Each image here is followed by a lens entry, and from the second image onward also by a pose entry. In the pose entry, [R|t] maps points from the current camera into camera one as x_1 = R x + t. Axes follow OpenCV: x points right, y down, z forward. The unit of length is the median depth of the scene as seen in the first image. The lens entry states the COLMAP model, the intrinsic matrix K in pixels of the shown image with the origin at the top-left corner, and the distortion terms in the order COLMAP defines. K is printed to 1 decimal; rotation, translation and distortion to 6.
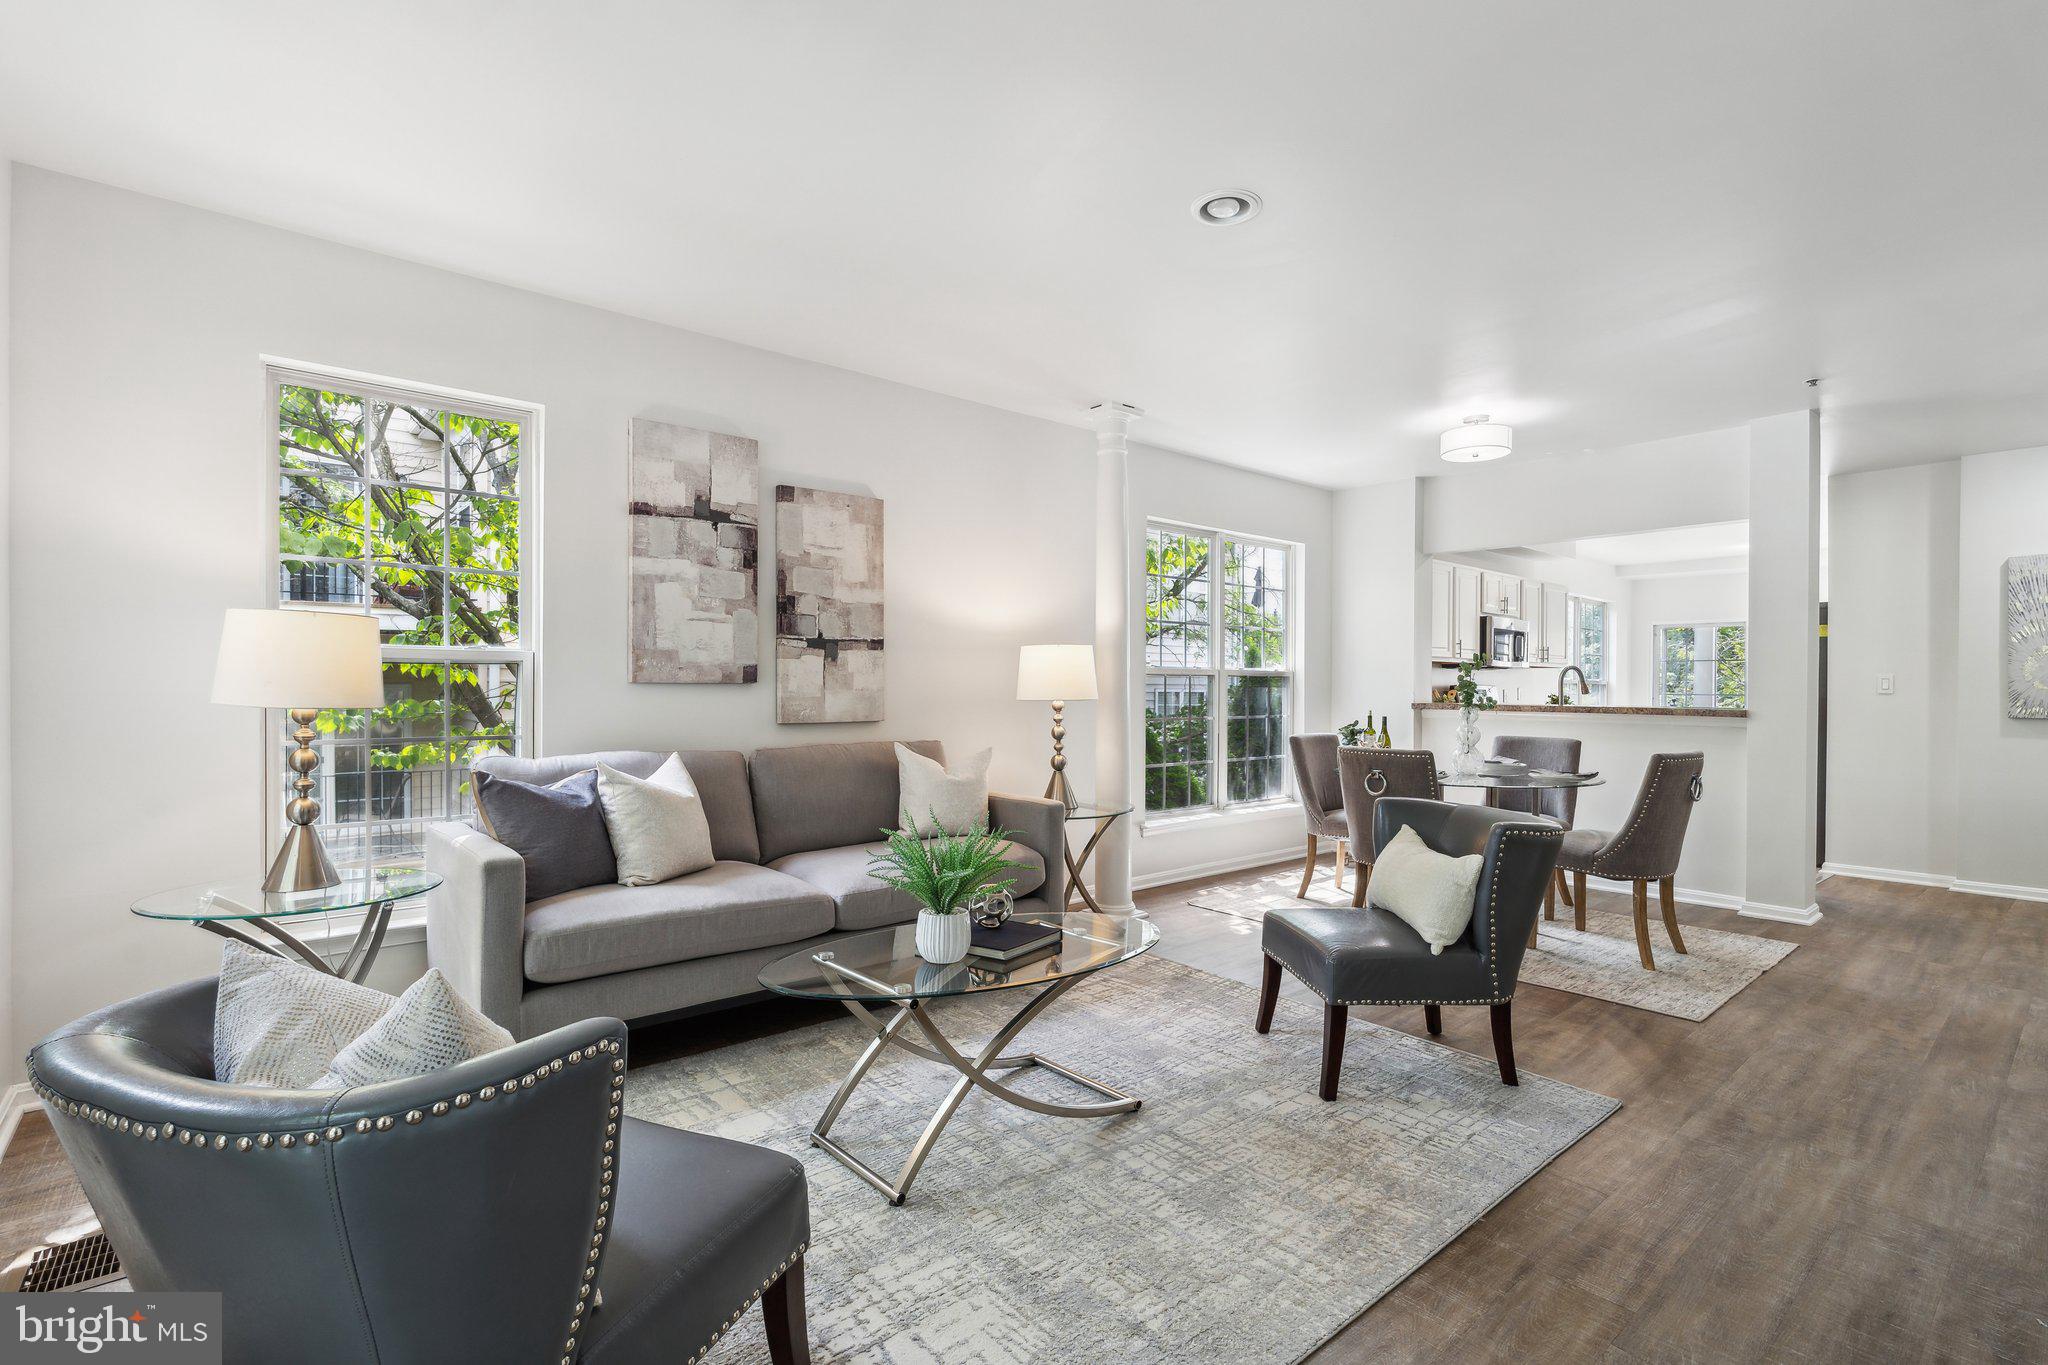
lens RADIAL K [[943.3, 0, 1027.3], [0, 943.3, 685.5], [0, 0, 1]] dist [-0.003215, -0.000751]
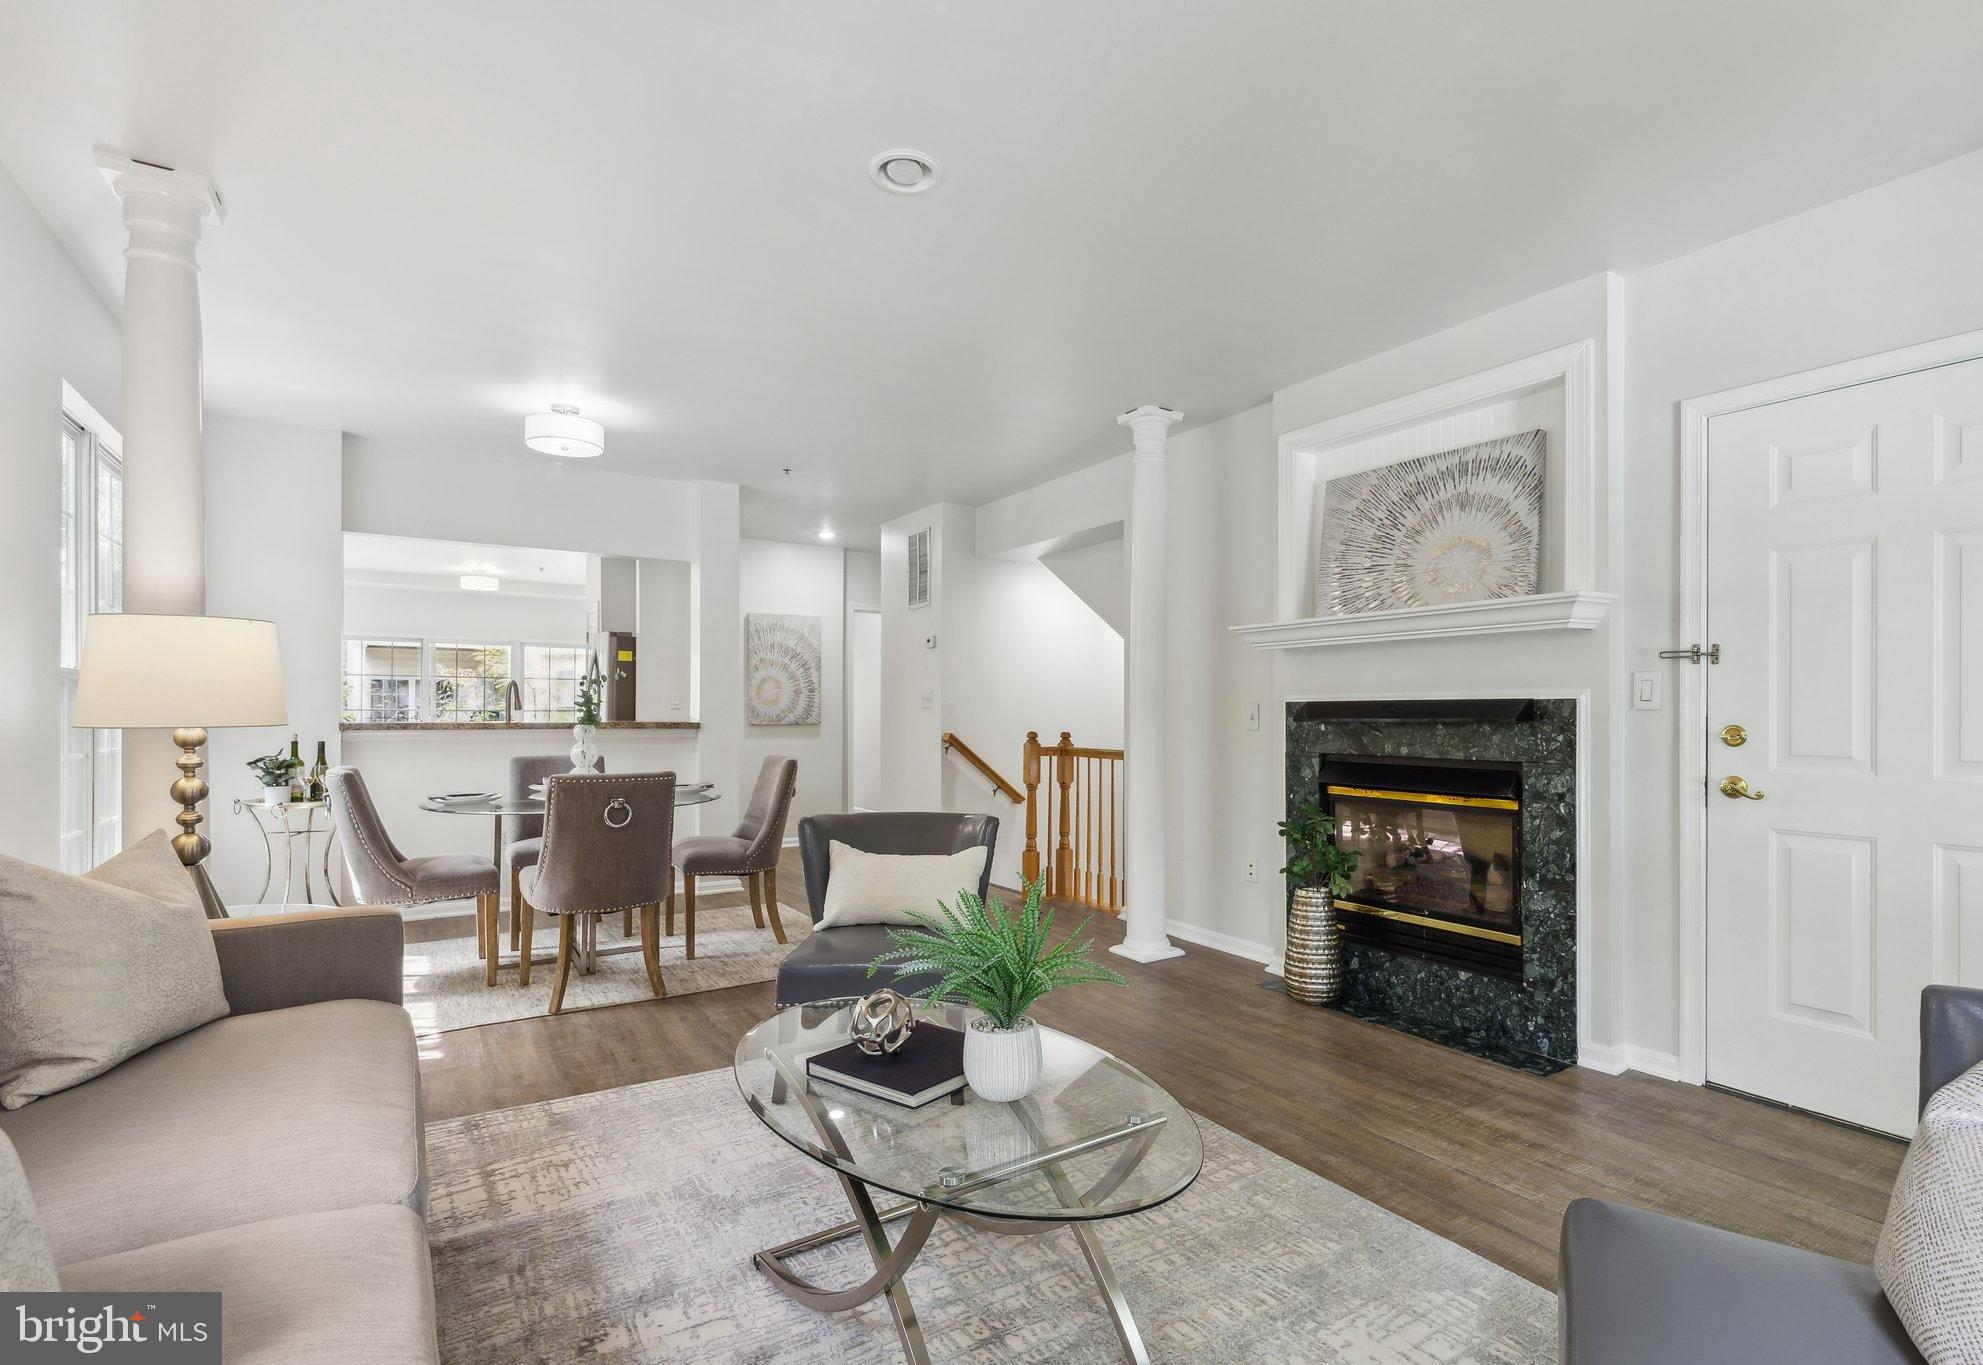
lens RADIAL K [[953.3, 0, 1039.5], [0, 953.3, 721.0], [0, 0, 1]] dist [0.003114, 0.000083]
pose [[0.107915, -0.016264, 0.994027, -0.452006], [-0.005687, 0.999840, 0.016977, 0.001504], [-0.994144, -0.007485, 0.107805, 0.521317]]
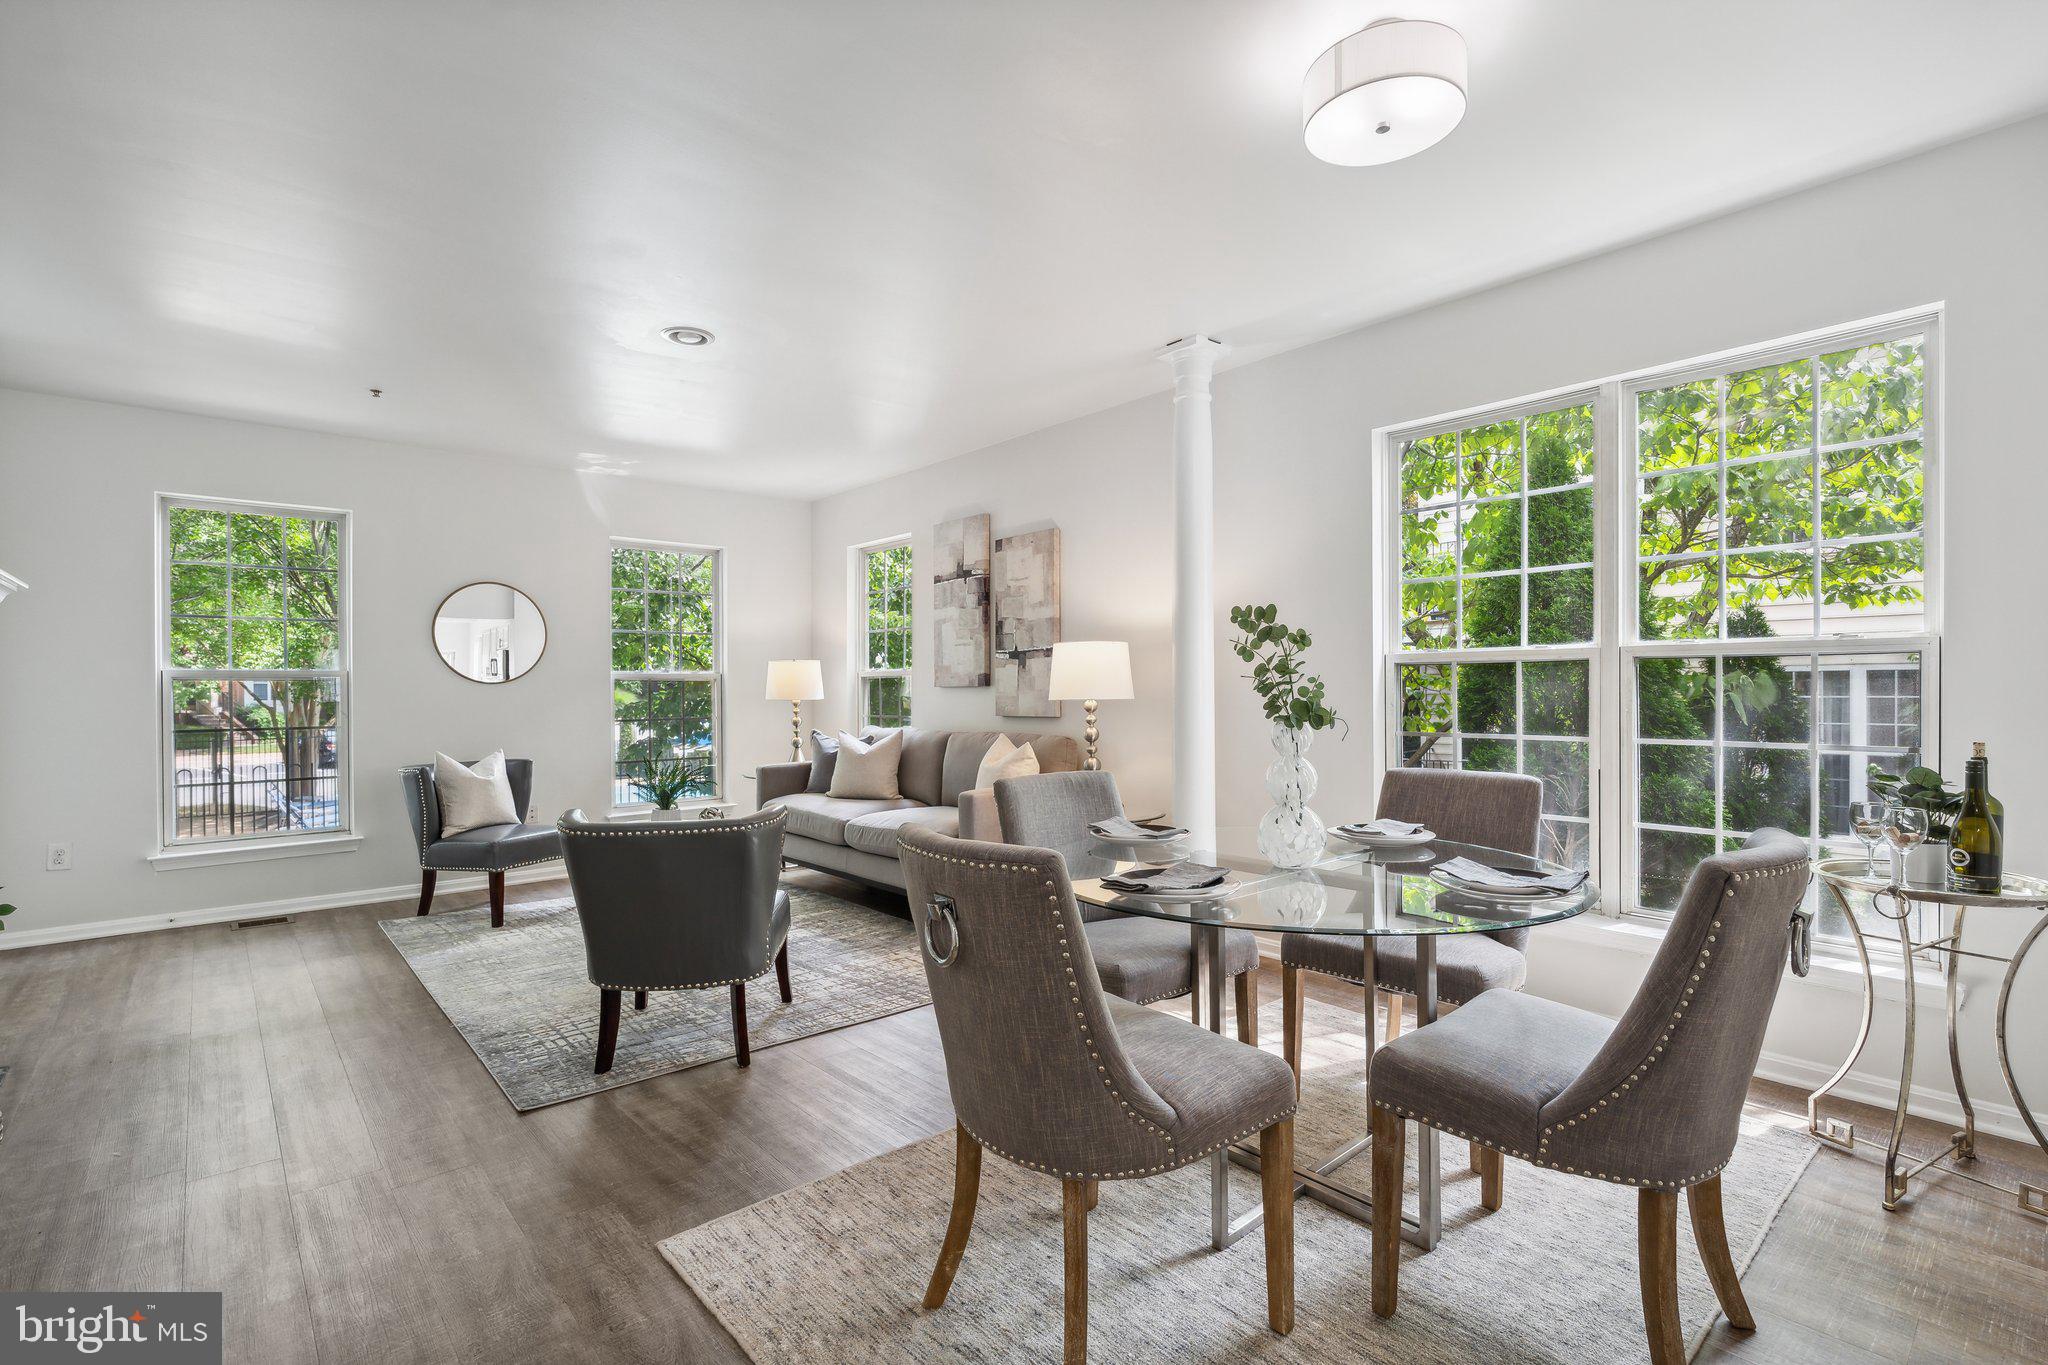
lens RADIAL K [[943.3, 0, 1030.7], [0, 943.3, 682.8], [0, 0, 1]] dist [-0.003215, -0.000751]
pose [[0.018064, -0.014387, -0.999733, 1.046349], [0.003895, 0.999890, -0.014319, 0.012016], [0.999829, -0.003635, 0.018118, 0.976654]]
